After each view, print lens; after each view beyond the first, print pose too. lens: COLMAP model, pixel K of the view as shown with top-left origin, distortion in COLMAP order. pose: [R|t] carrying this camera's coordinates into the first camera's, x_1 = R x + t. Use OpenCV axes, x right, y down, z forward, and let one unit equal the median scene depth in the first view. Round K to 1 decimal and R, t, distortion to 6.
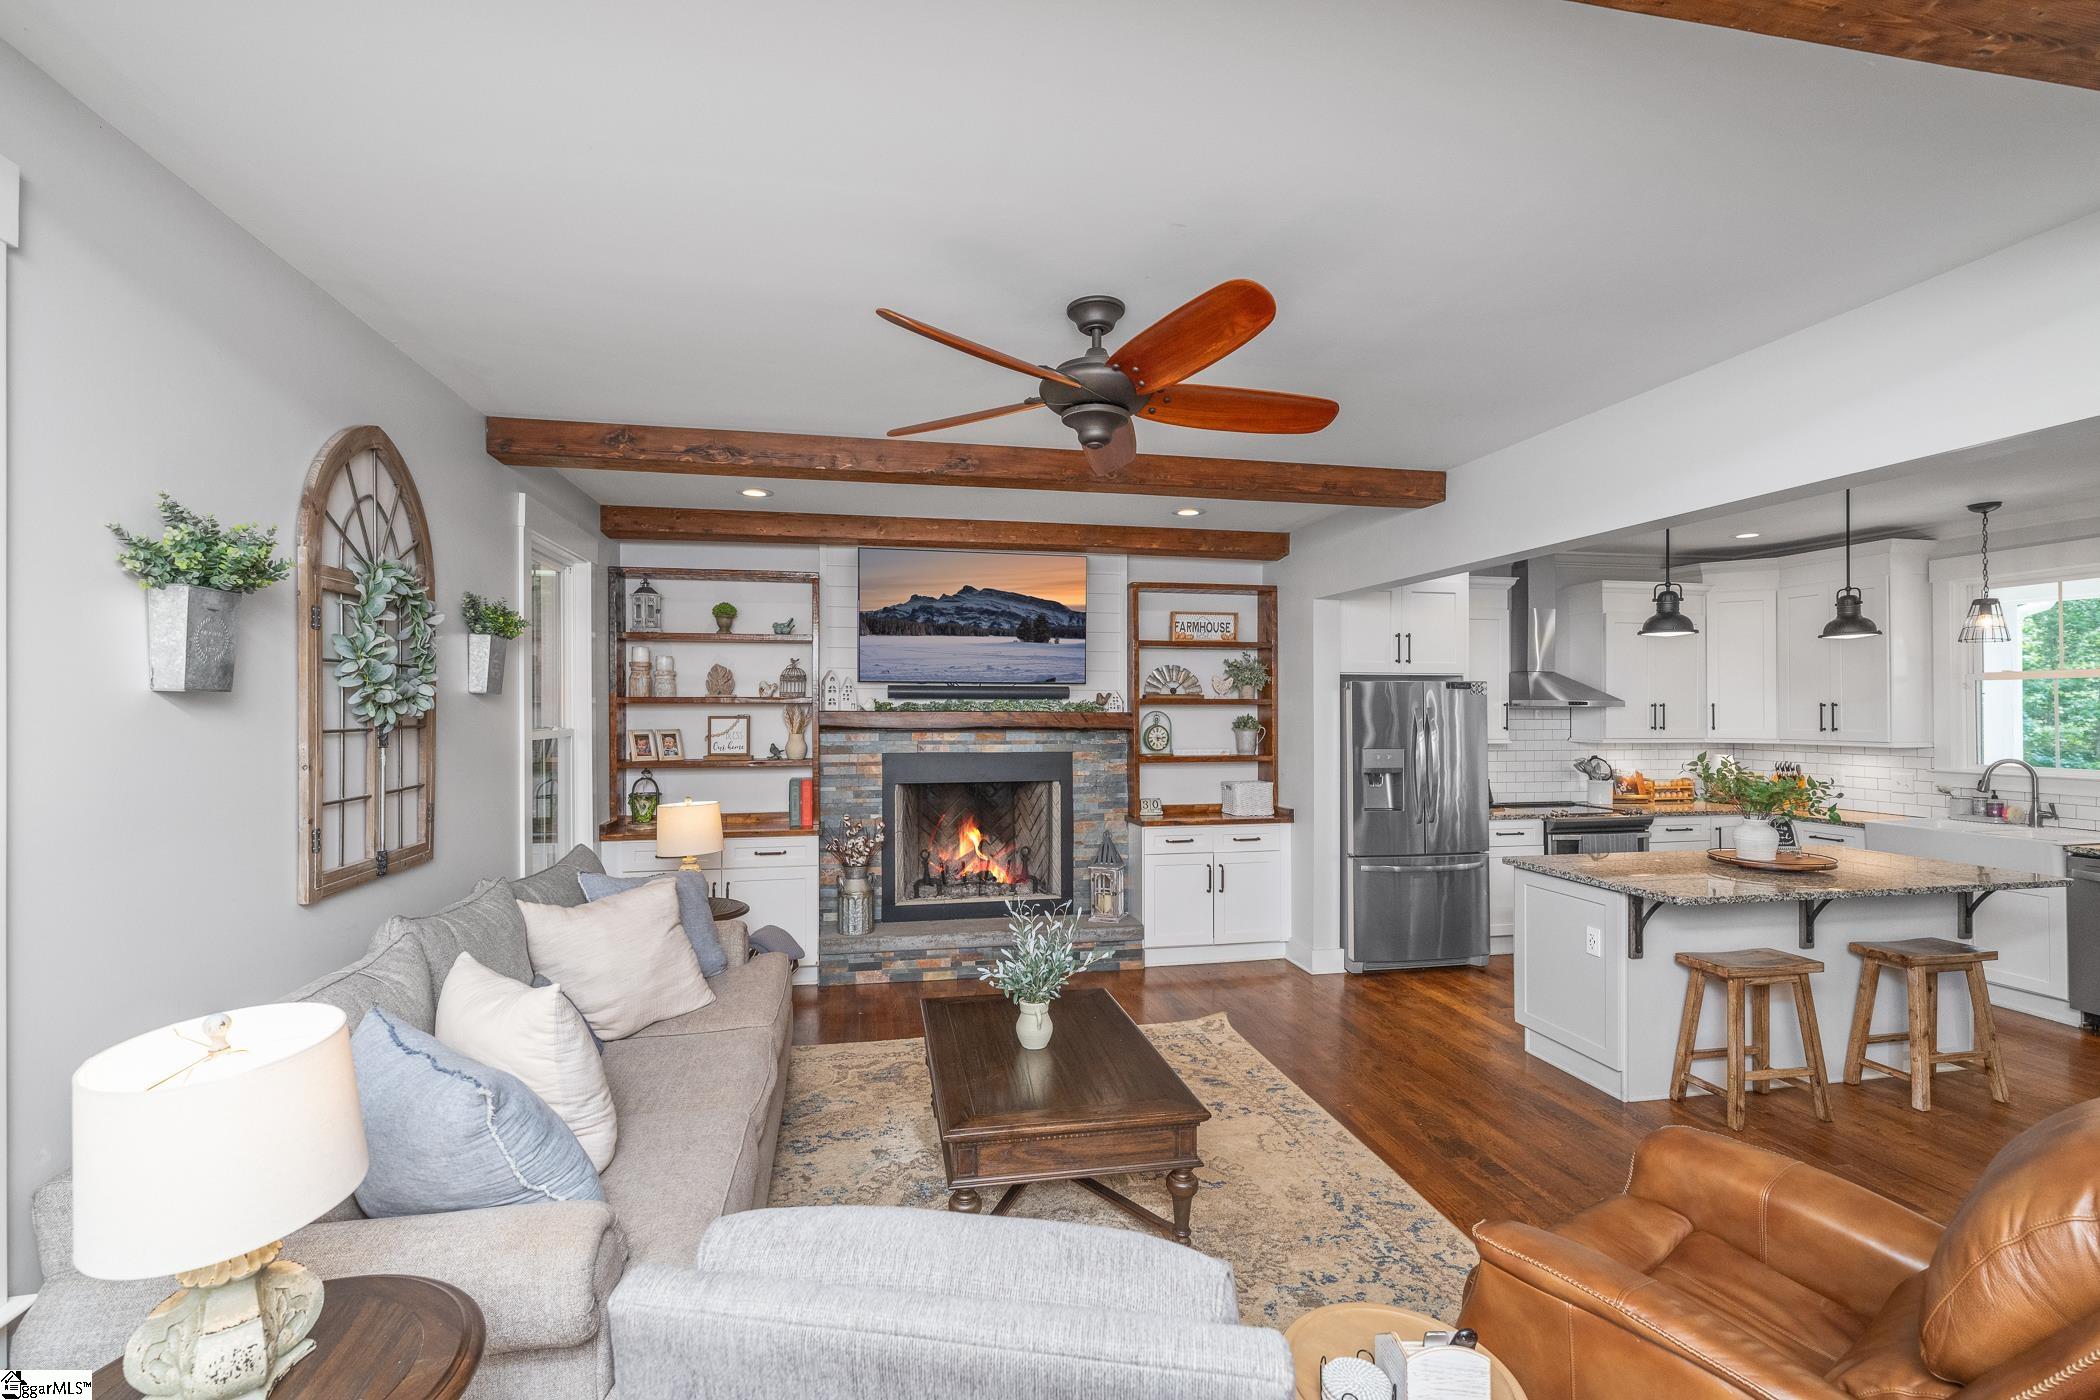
lens RADIAL K [[893.2, 0, 1018.4], [0, 893.2, 703.3], [0, 0, 1]] dist [-0.002568, -0.001105]
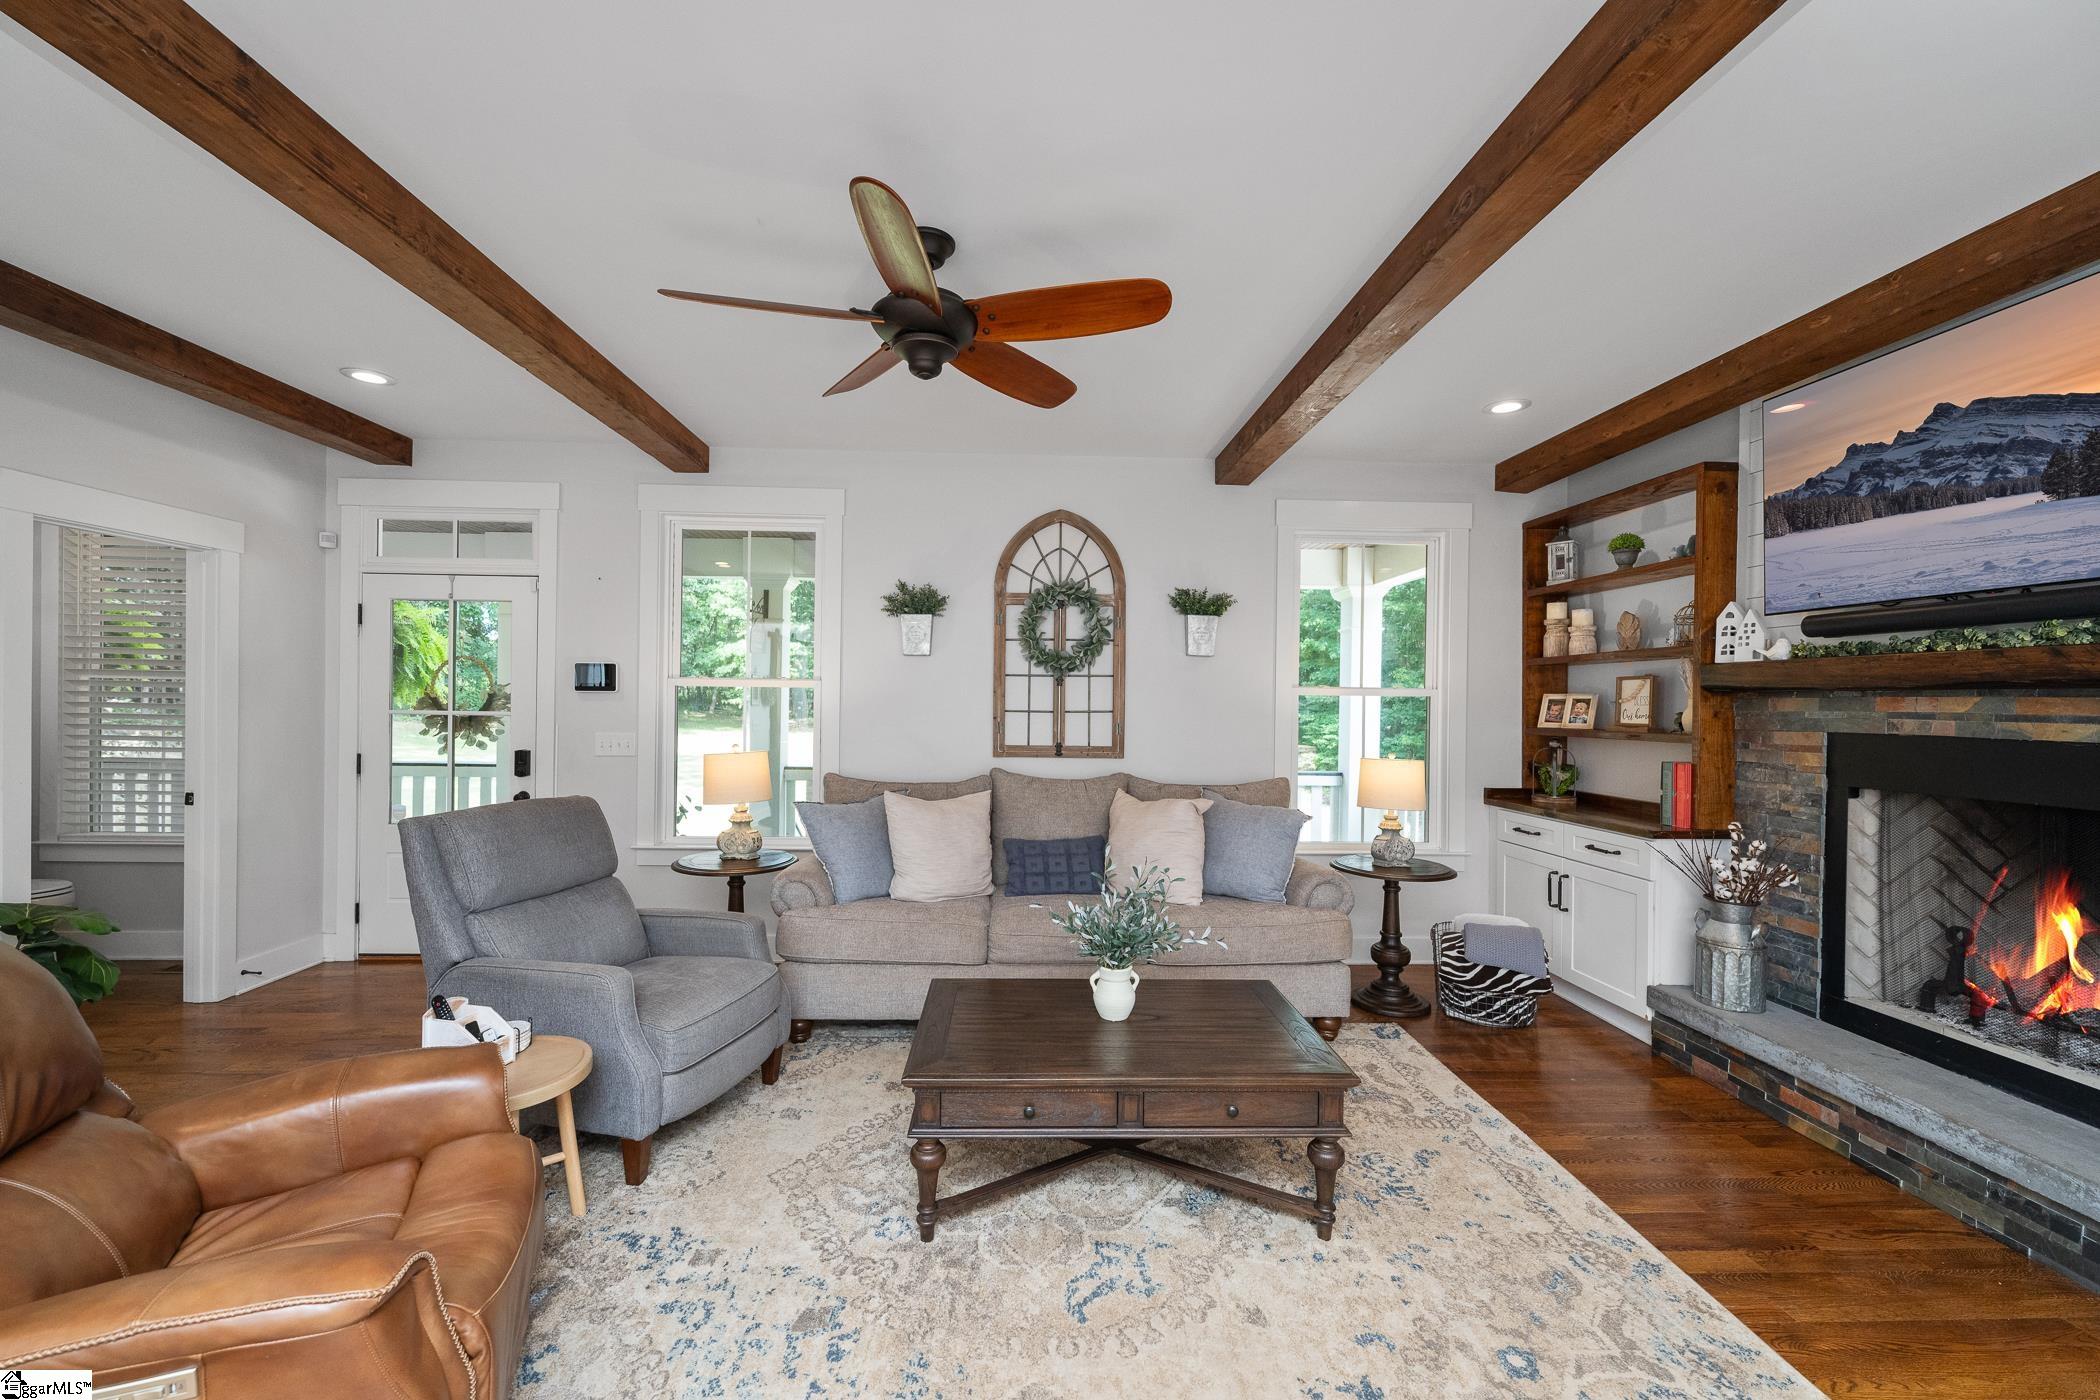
lens RADIAL K [[841.0, 0, 1037.9], [0, 841.0, 693.3], [0, 0, 1]] dist [-0.000350, -0.000225]
pose [[-0.121558, 0.006376, -0.992564, 0.475745], [-0.003460, 0.999971, 0.006847, 0.026107], [0.992578, 0.004267, -0.121532, 0.561233]]
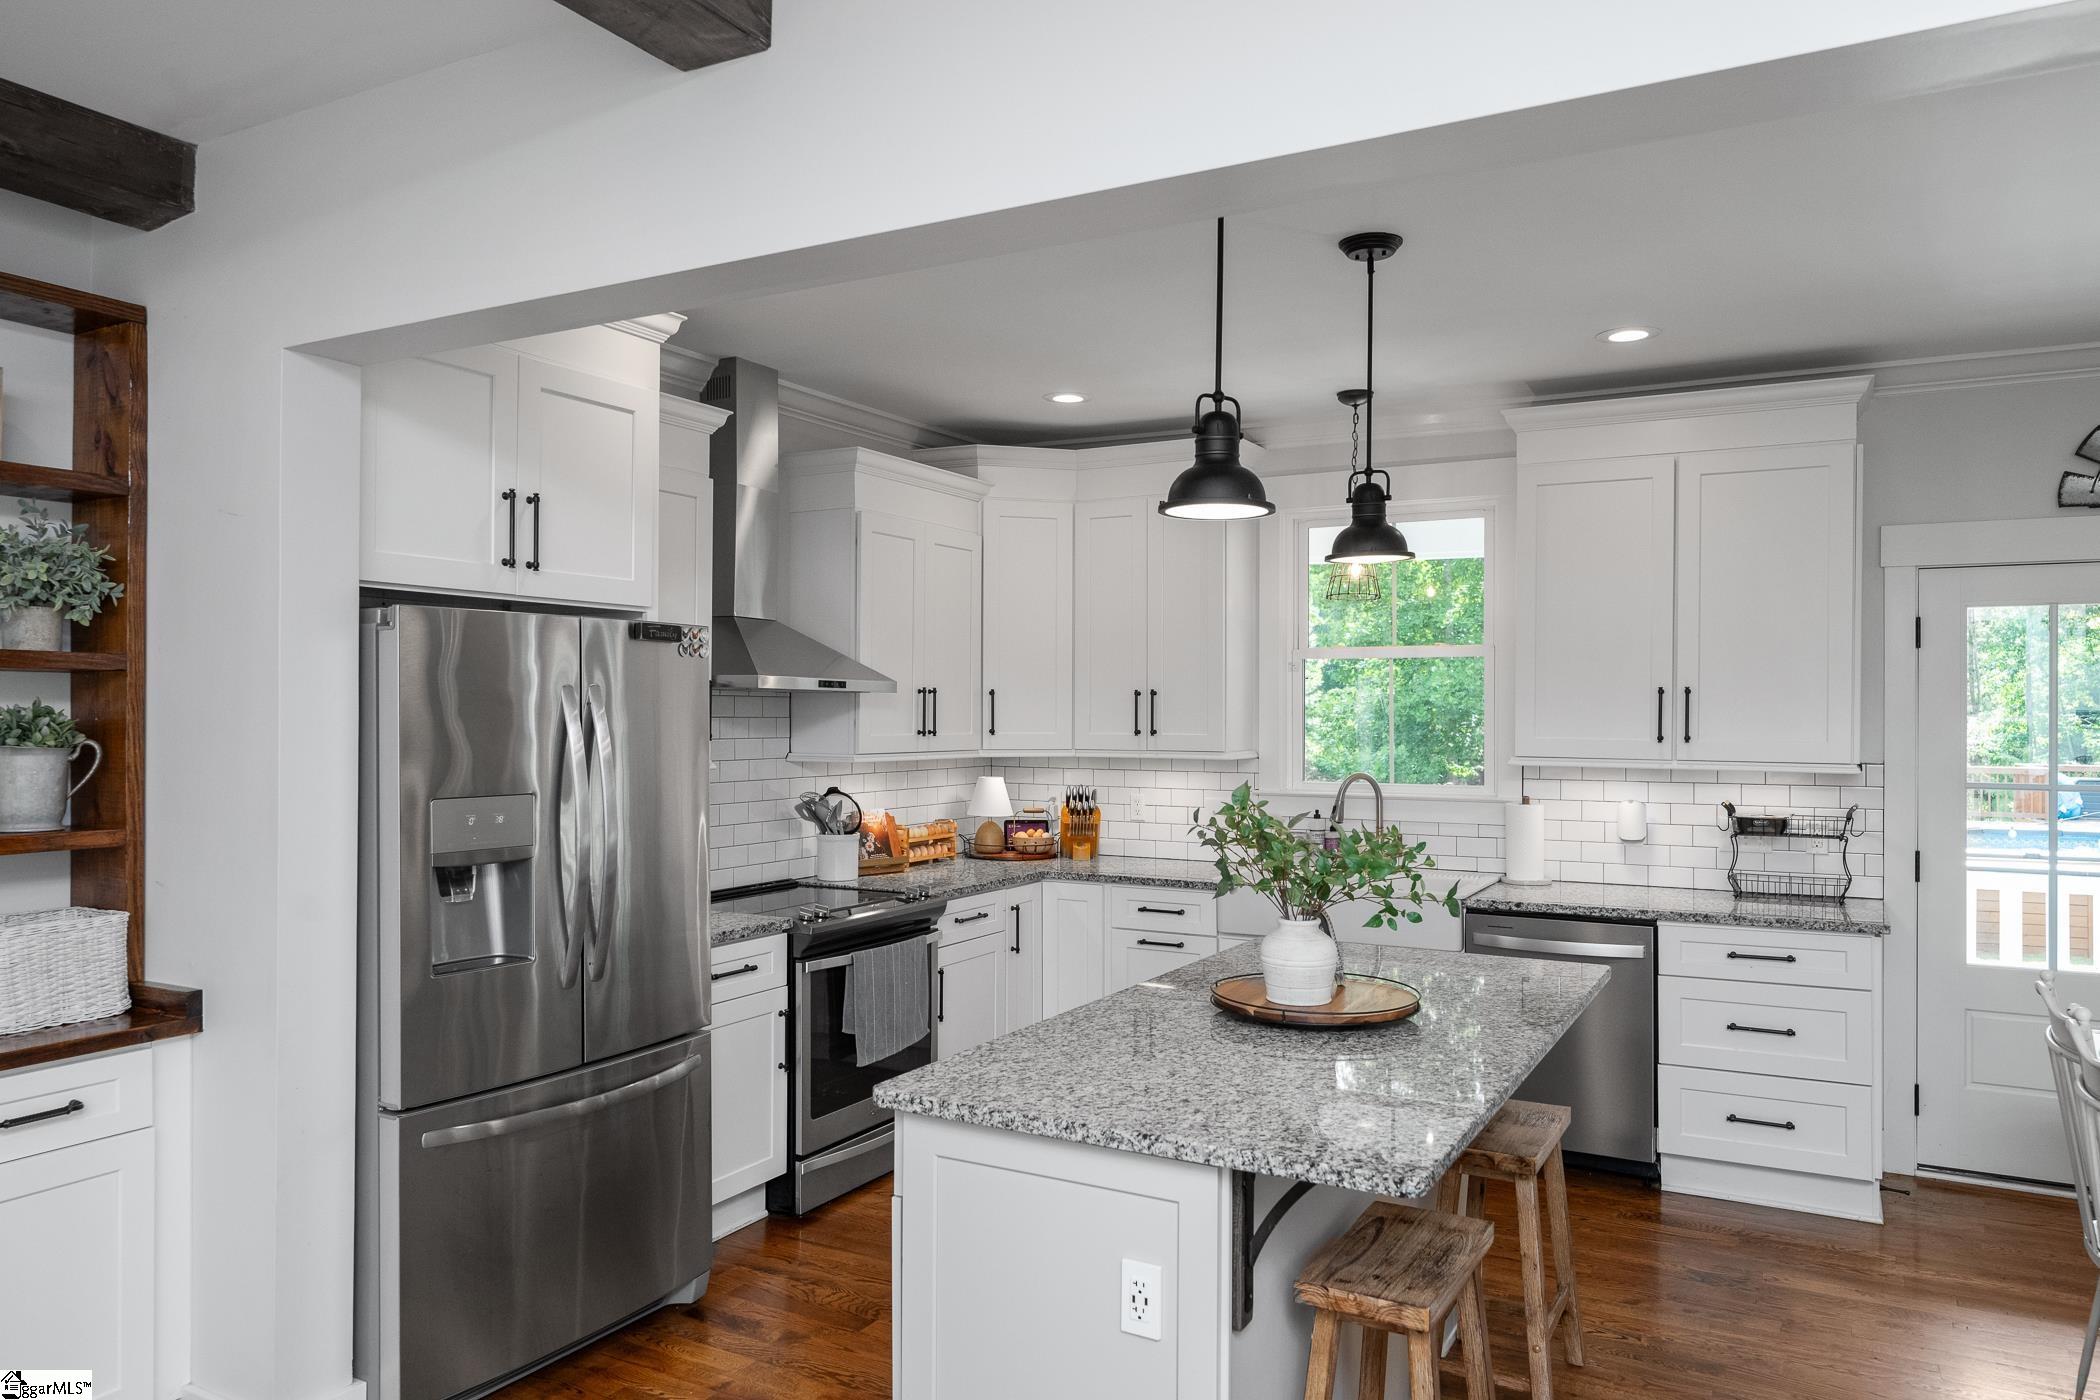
lens RADIAL K [[1415.6, 0, 1049.9], [0, 1415.6, 710.7], [0, 0, 1]] dist [-0.000933, 0.002801]
pose [[0.633528, 0.002068, 0.773717, 0.107476], [-0.009025, 0.999948, 0.004717, 0.010789], [-0.773667, -0.009971, 0.633513, 0.448205]]
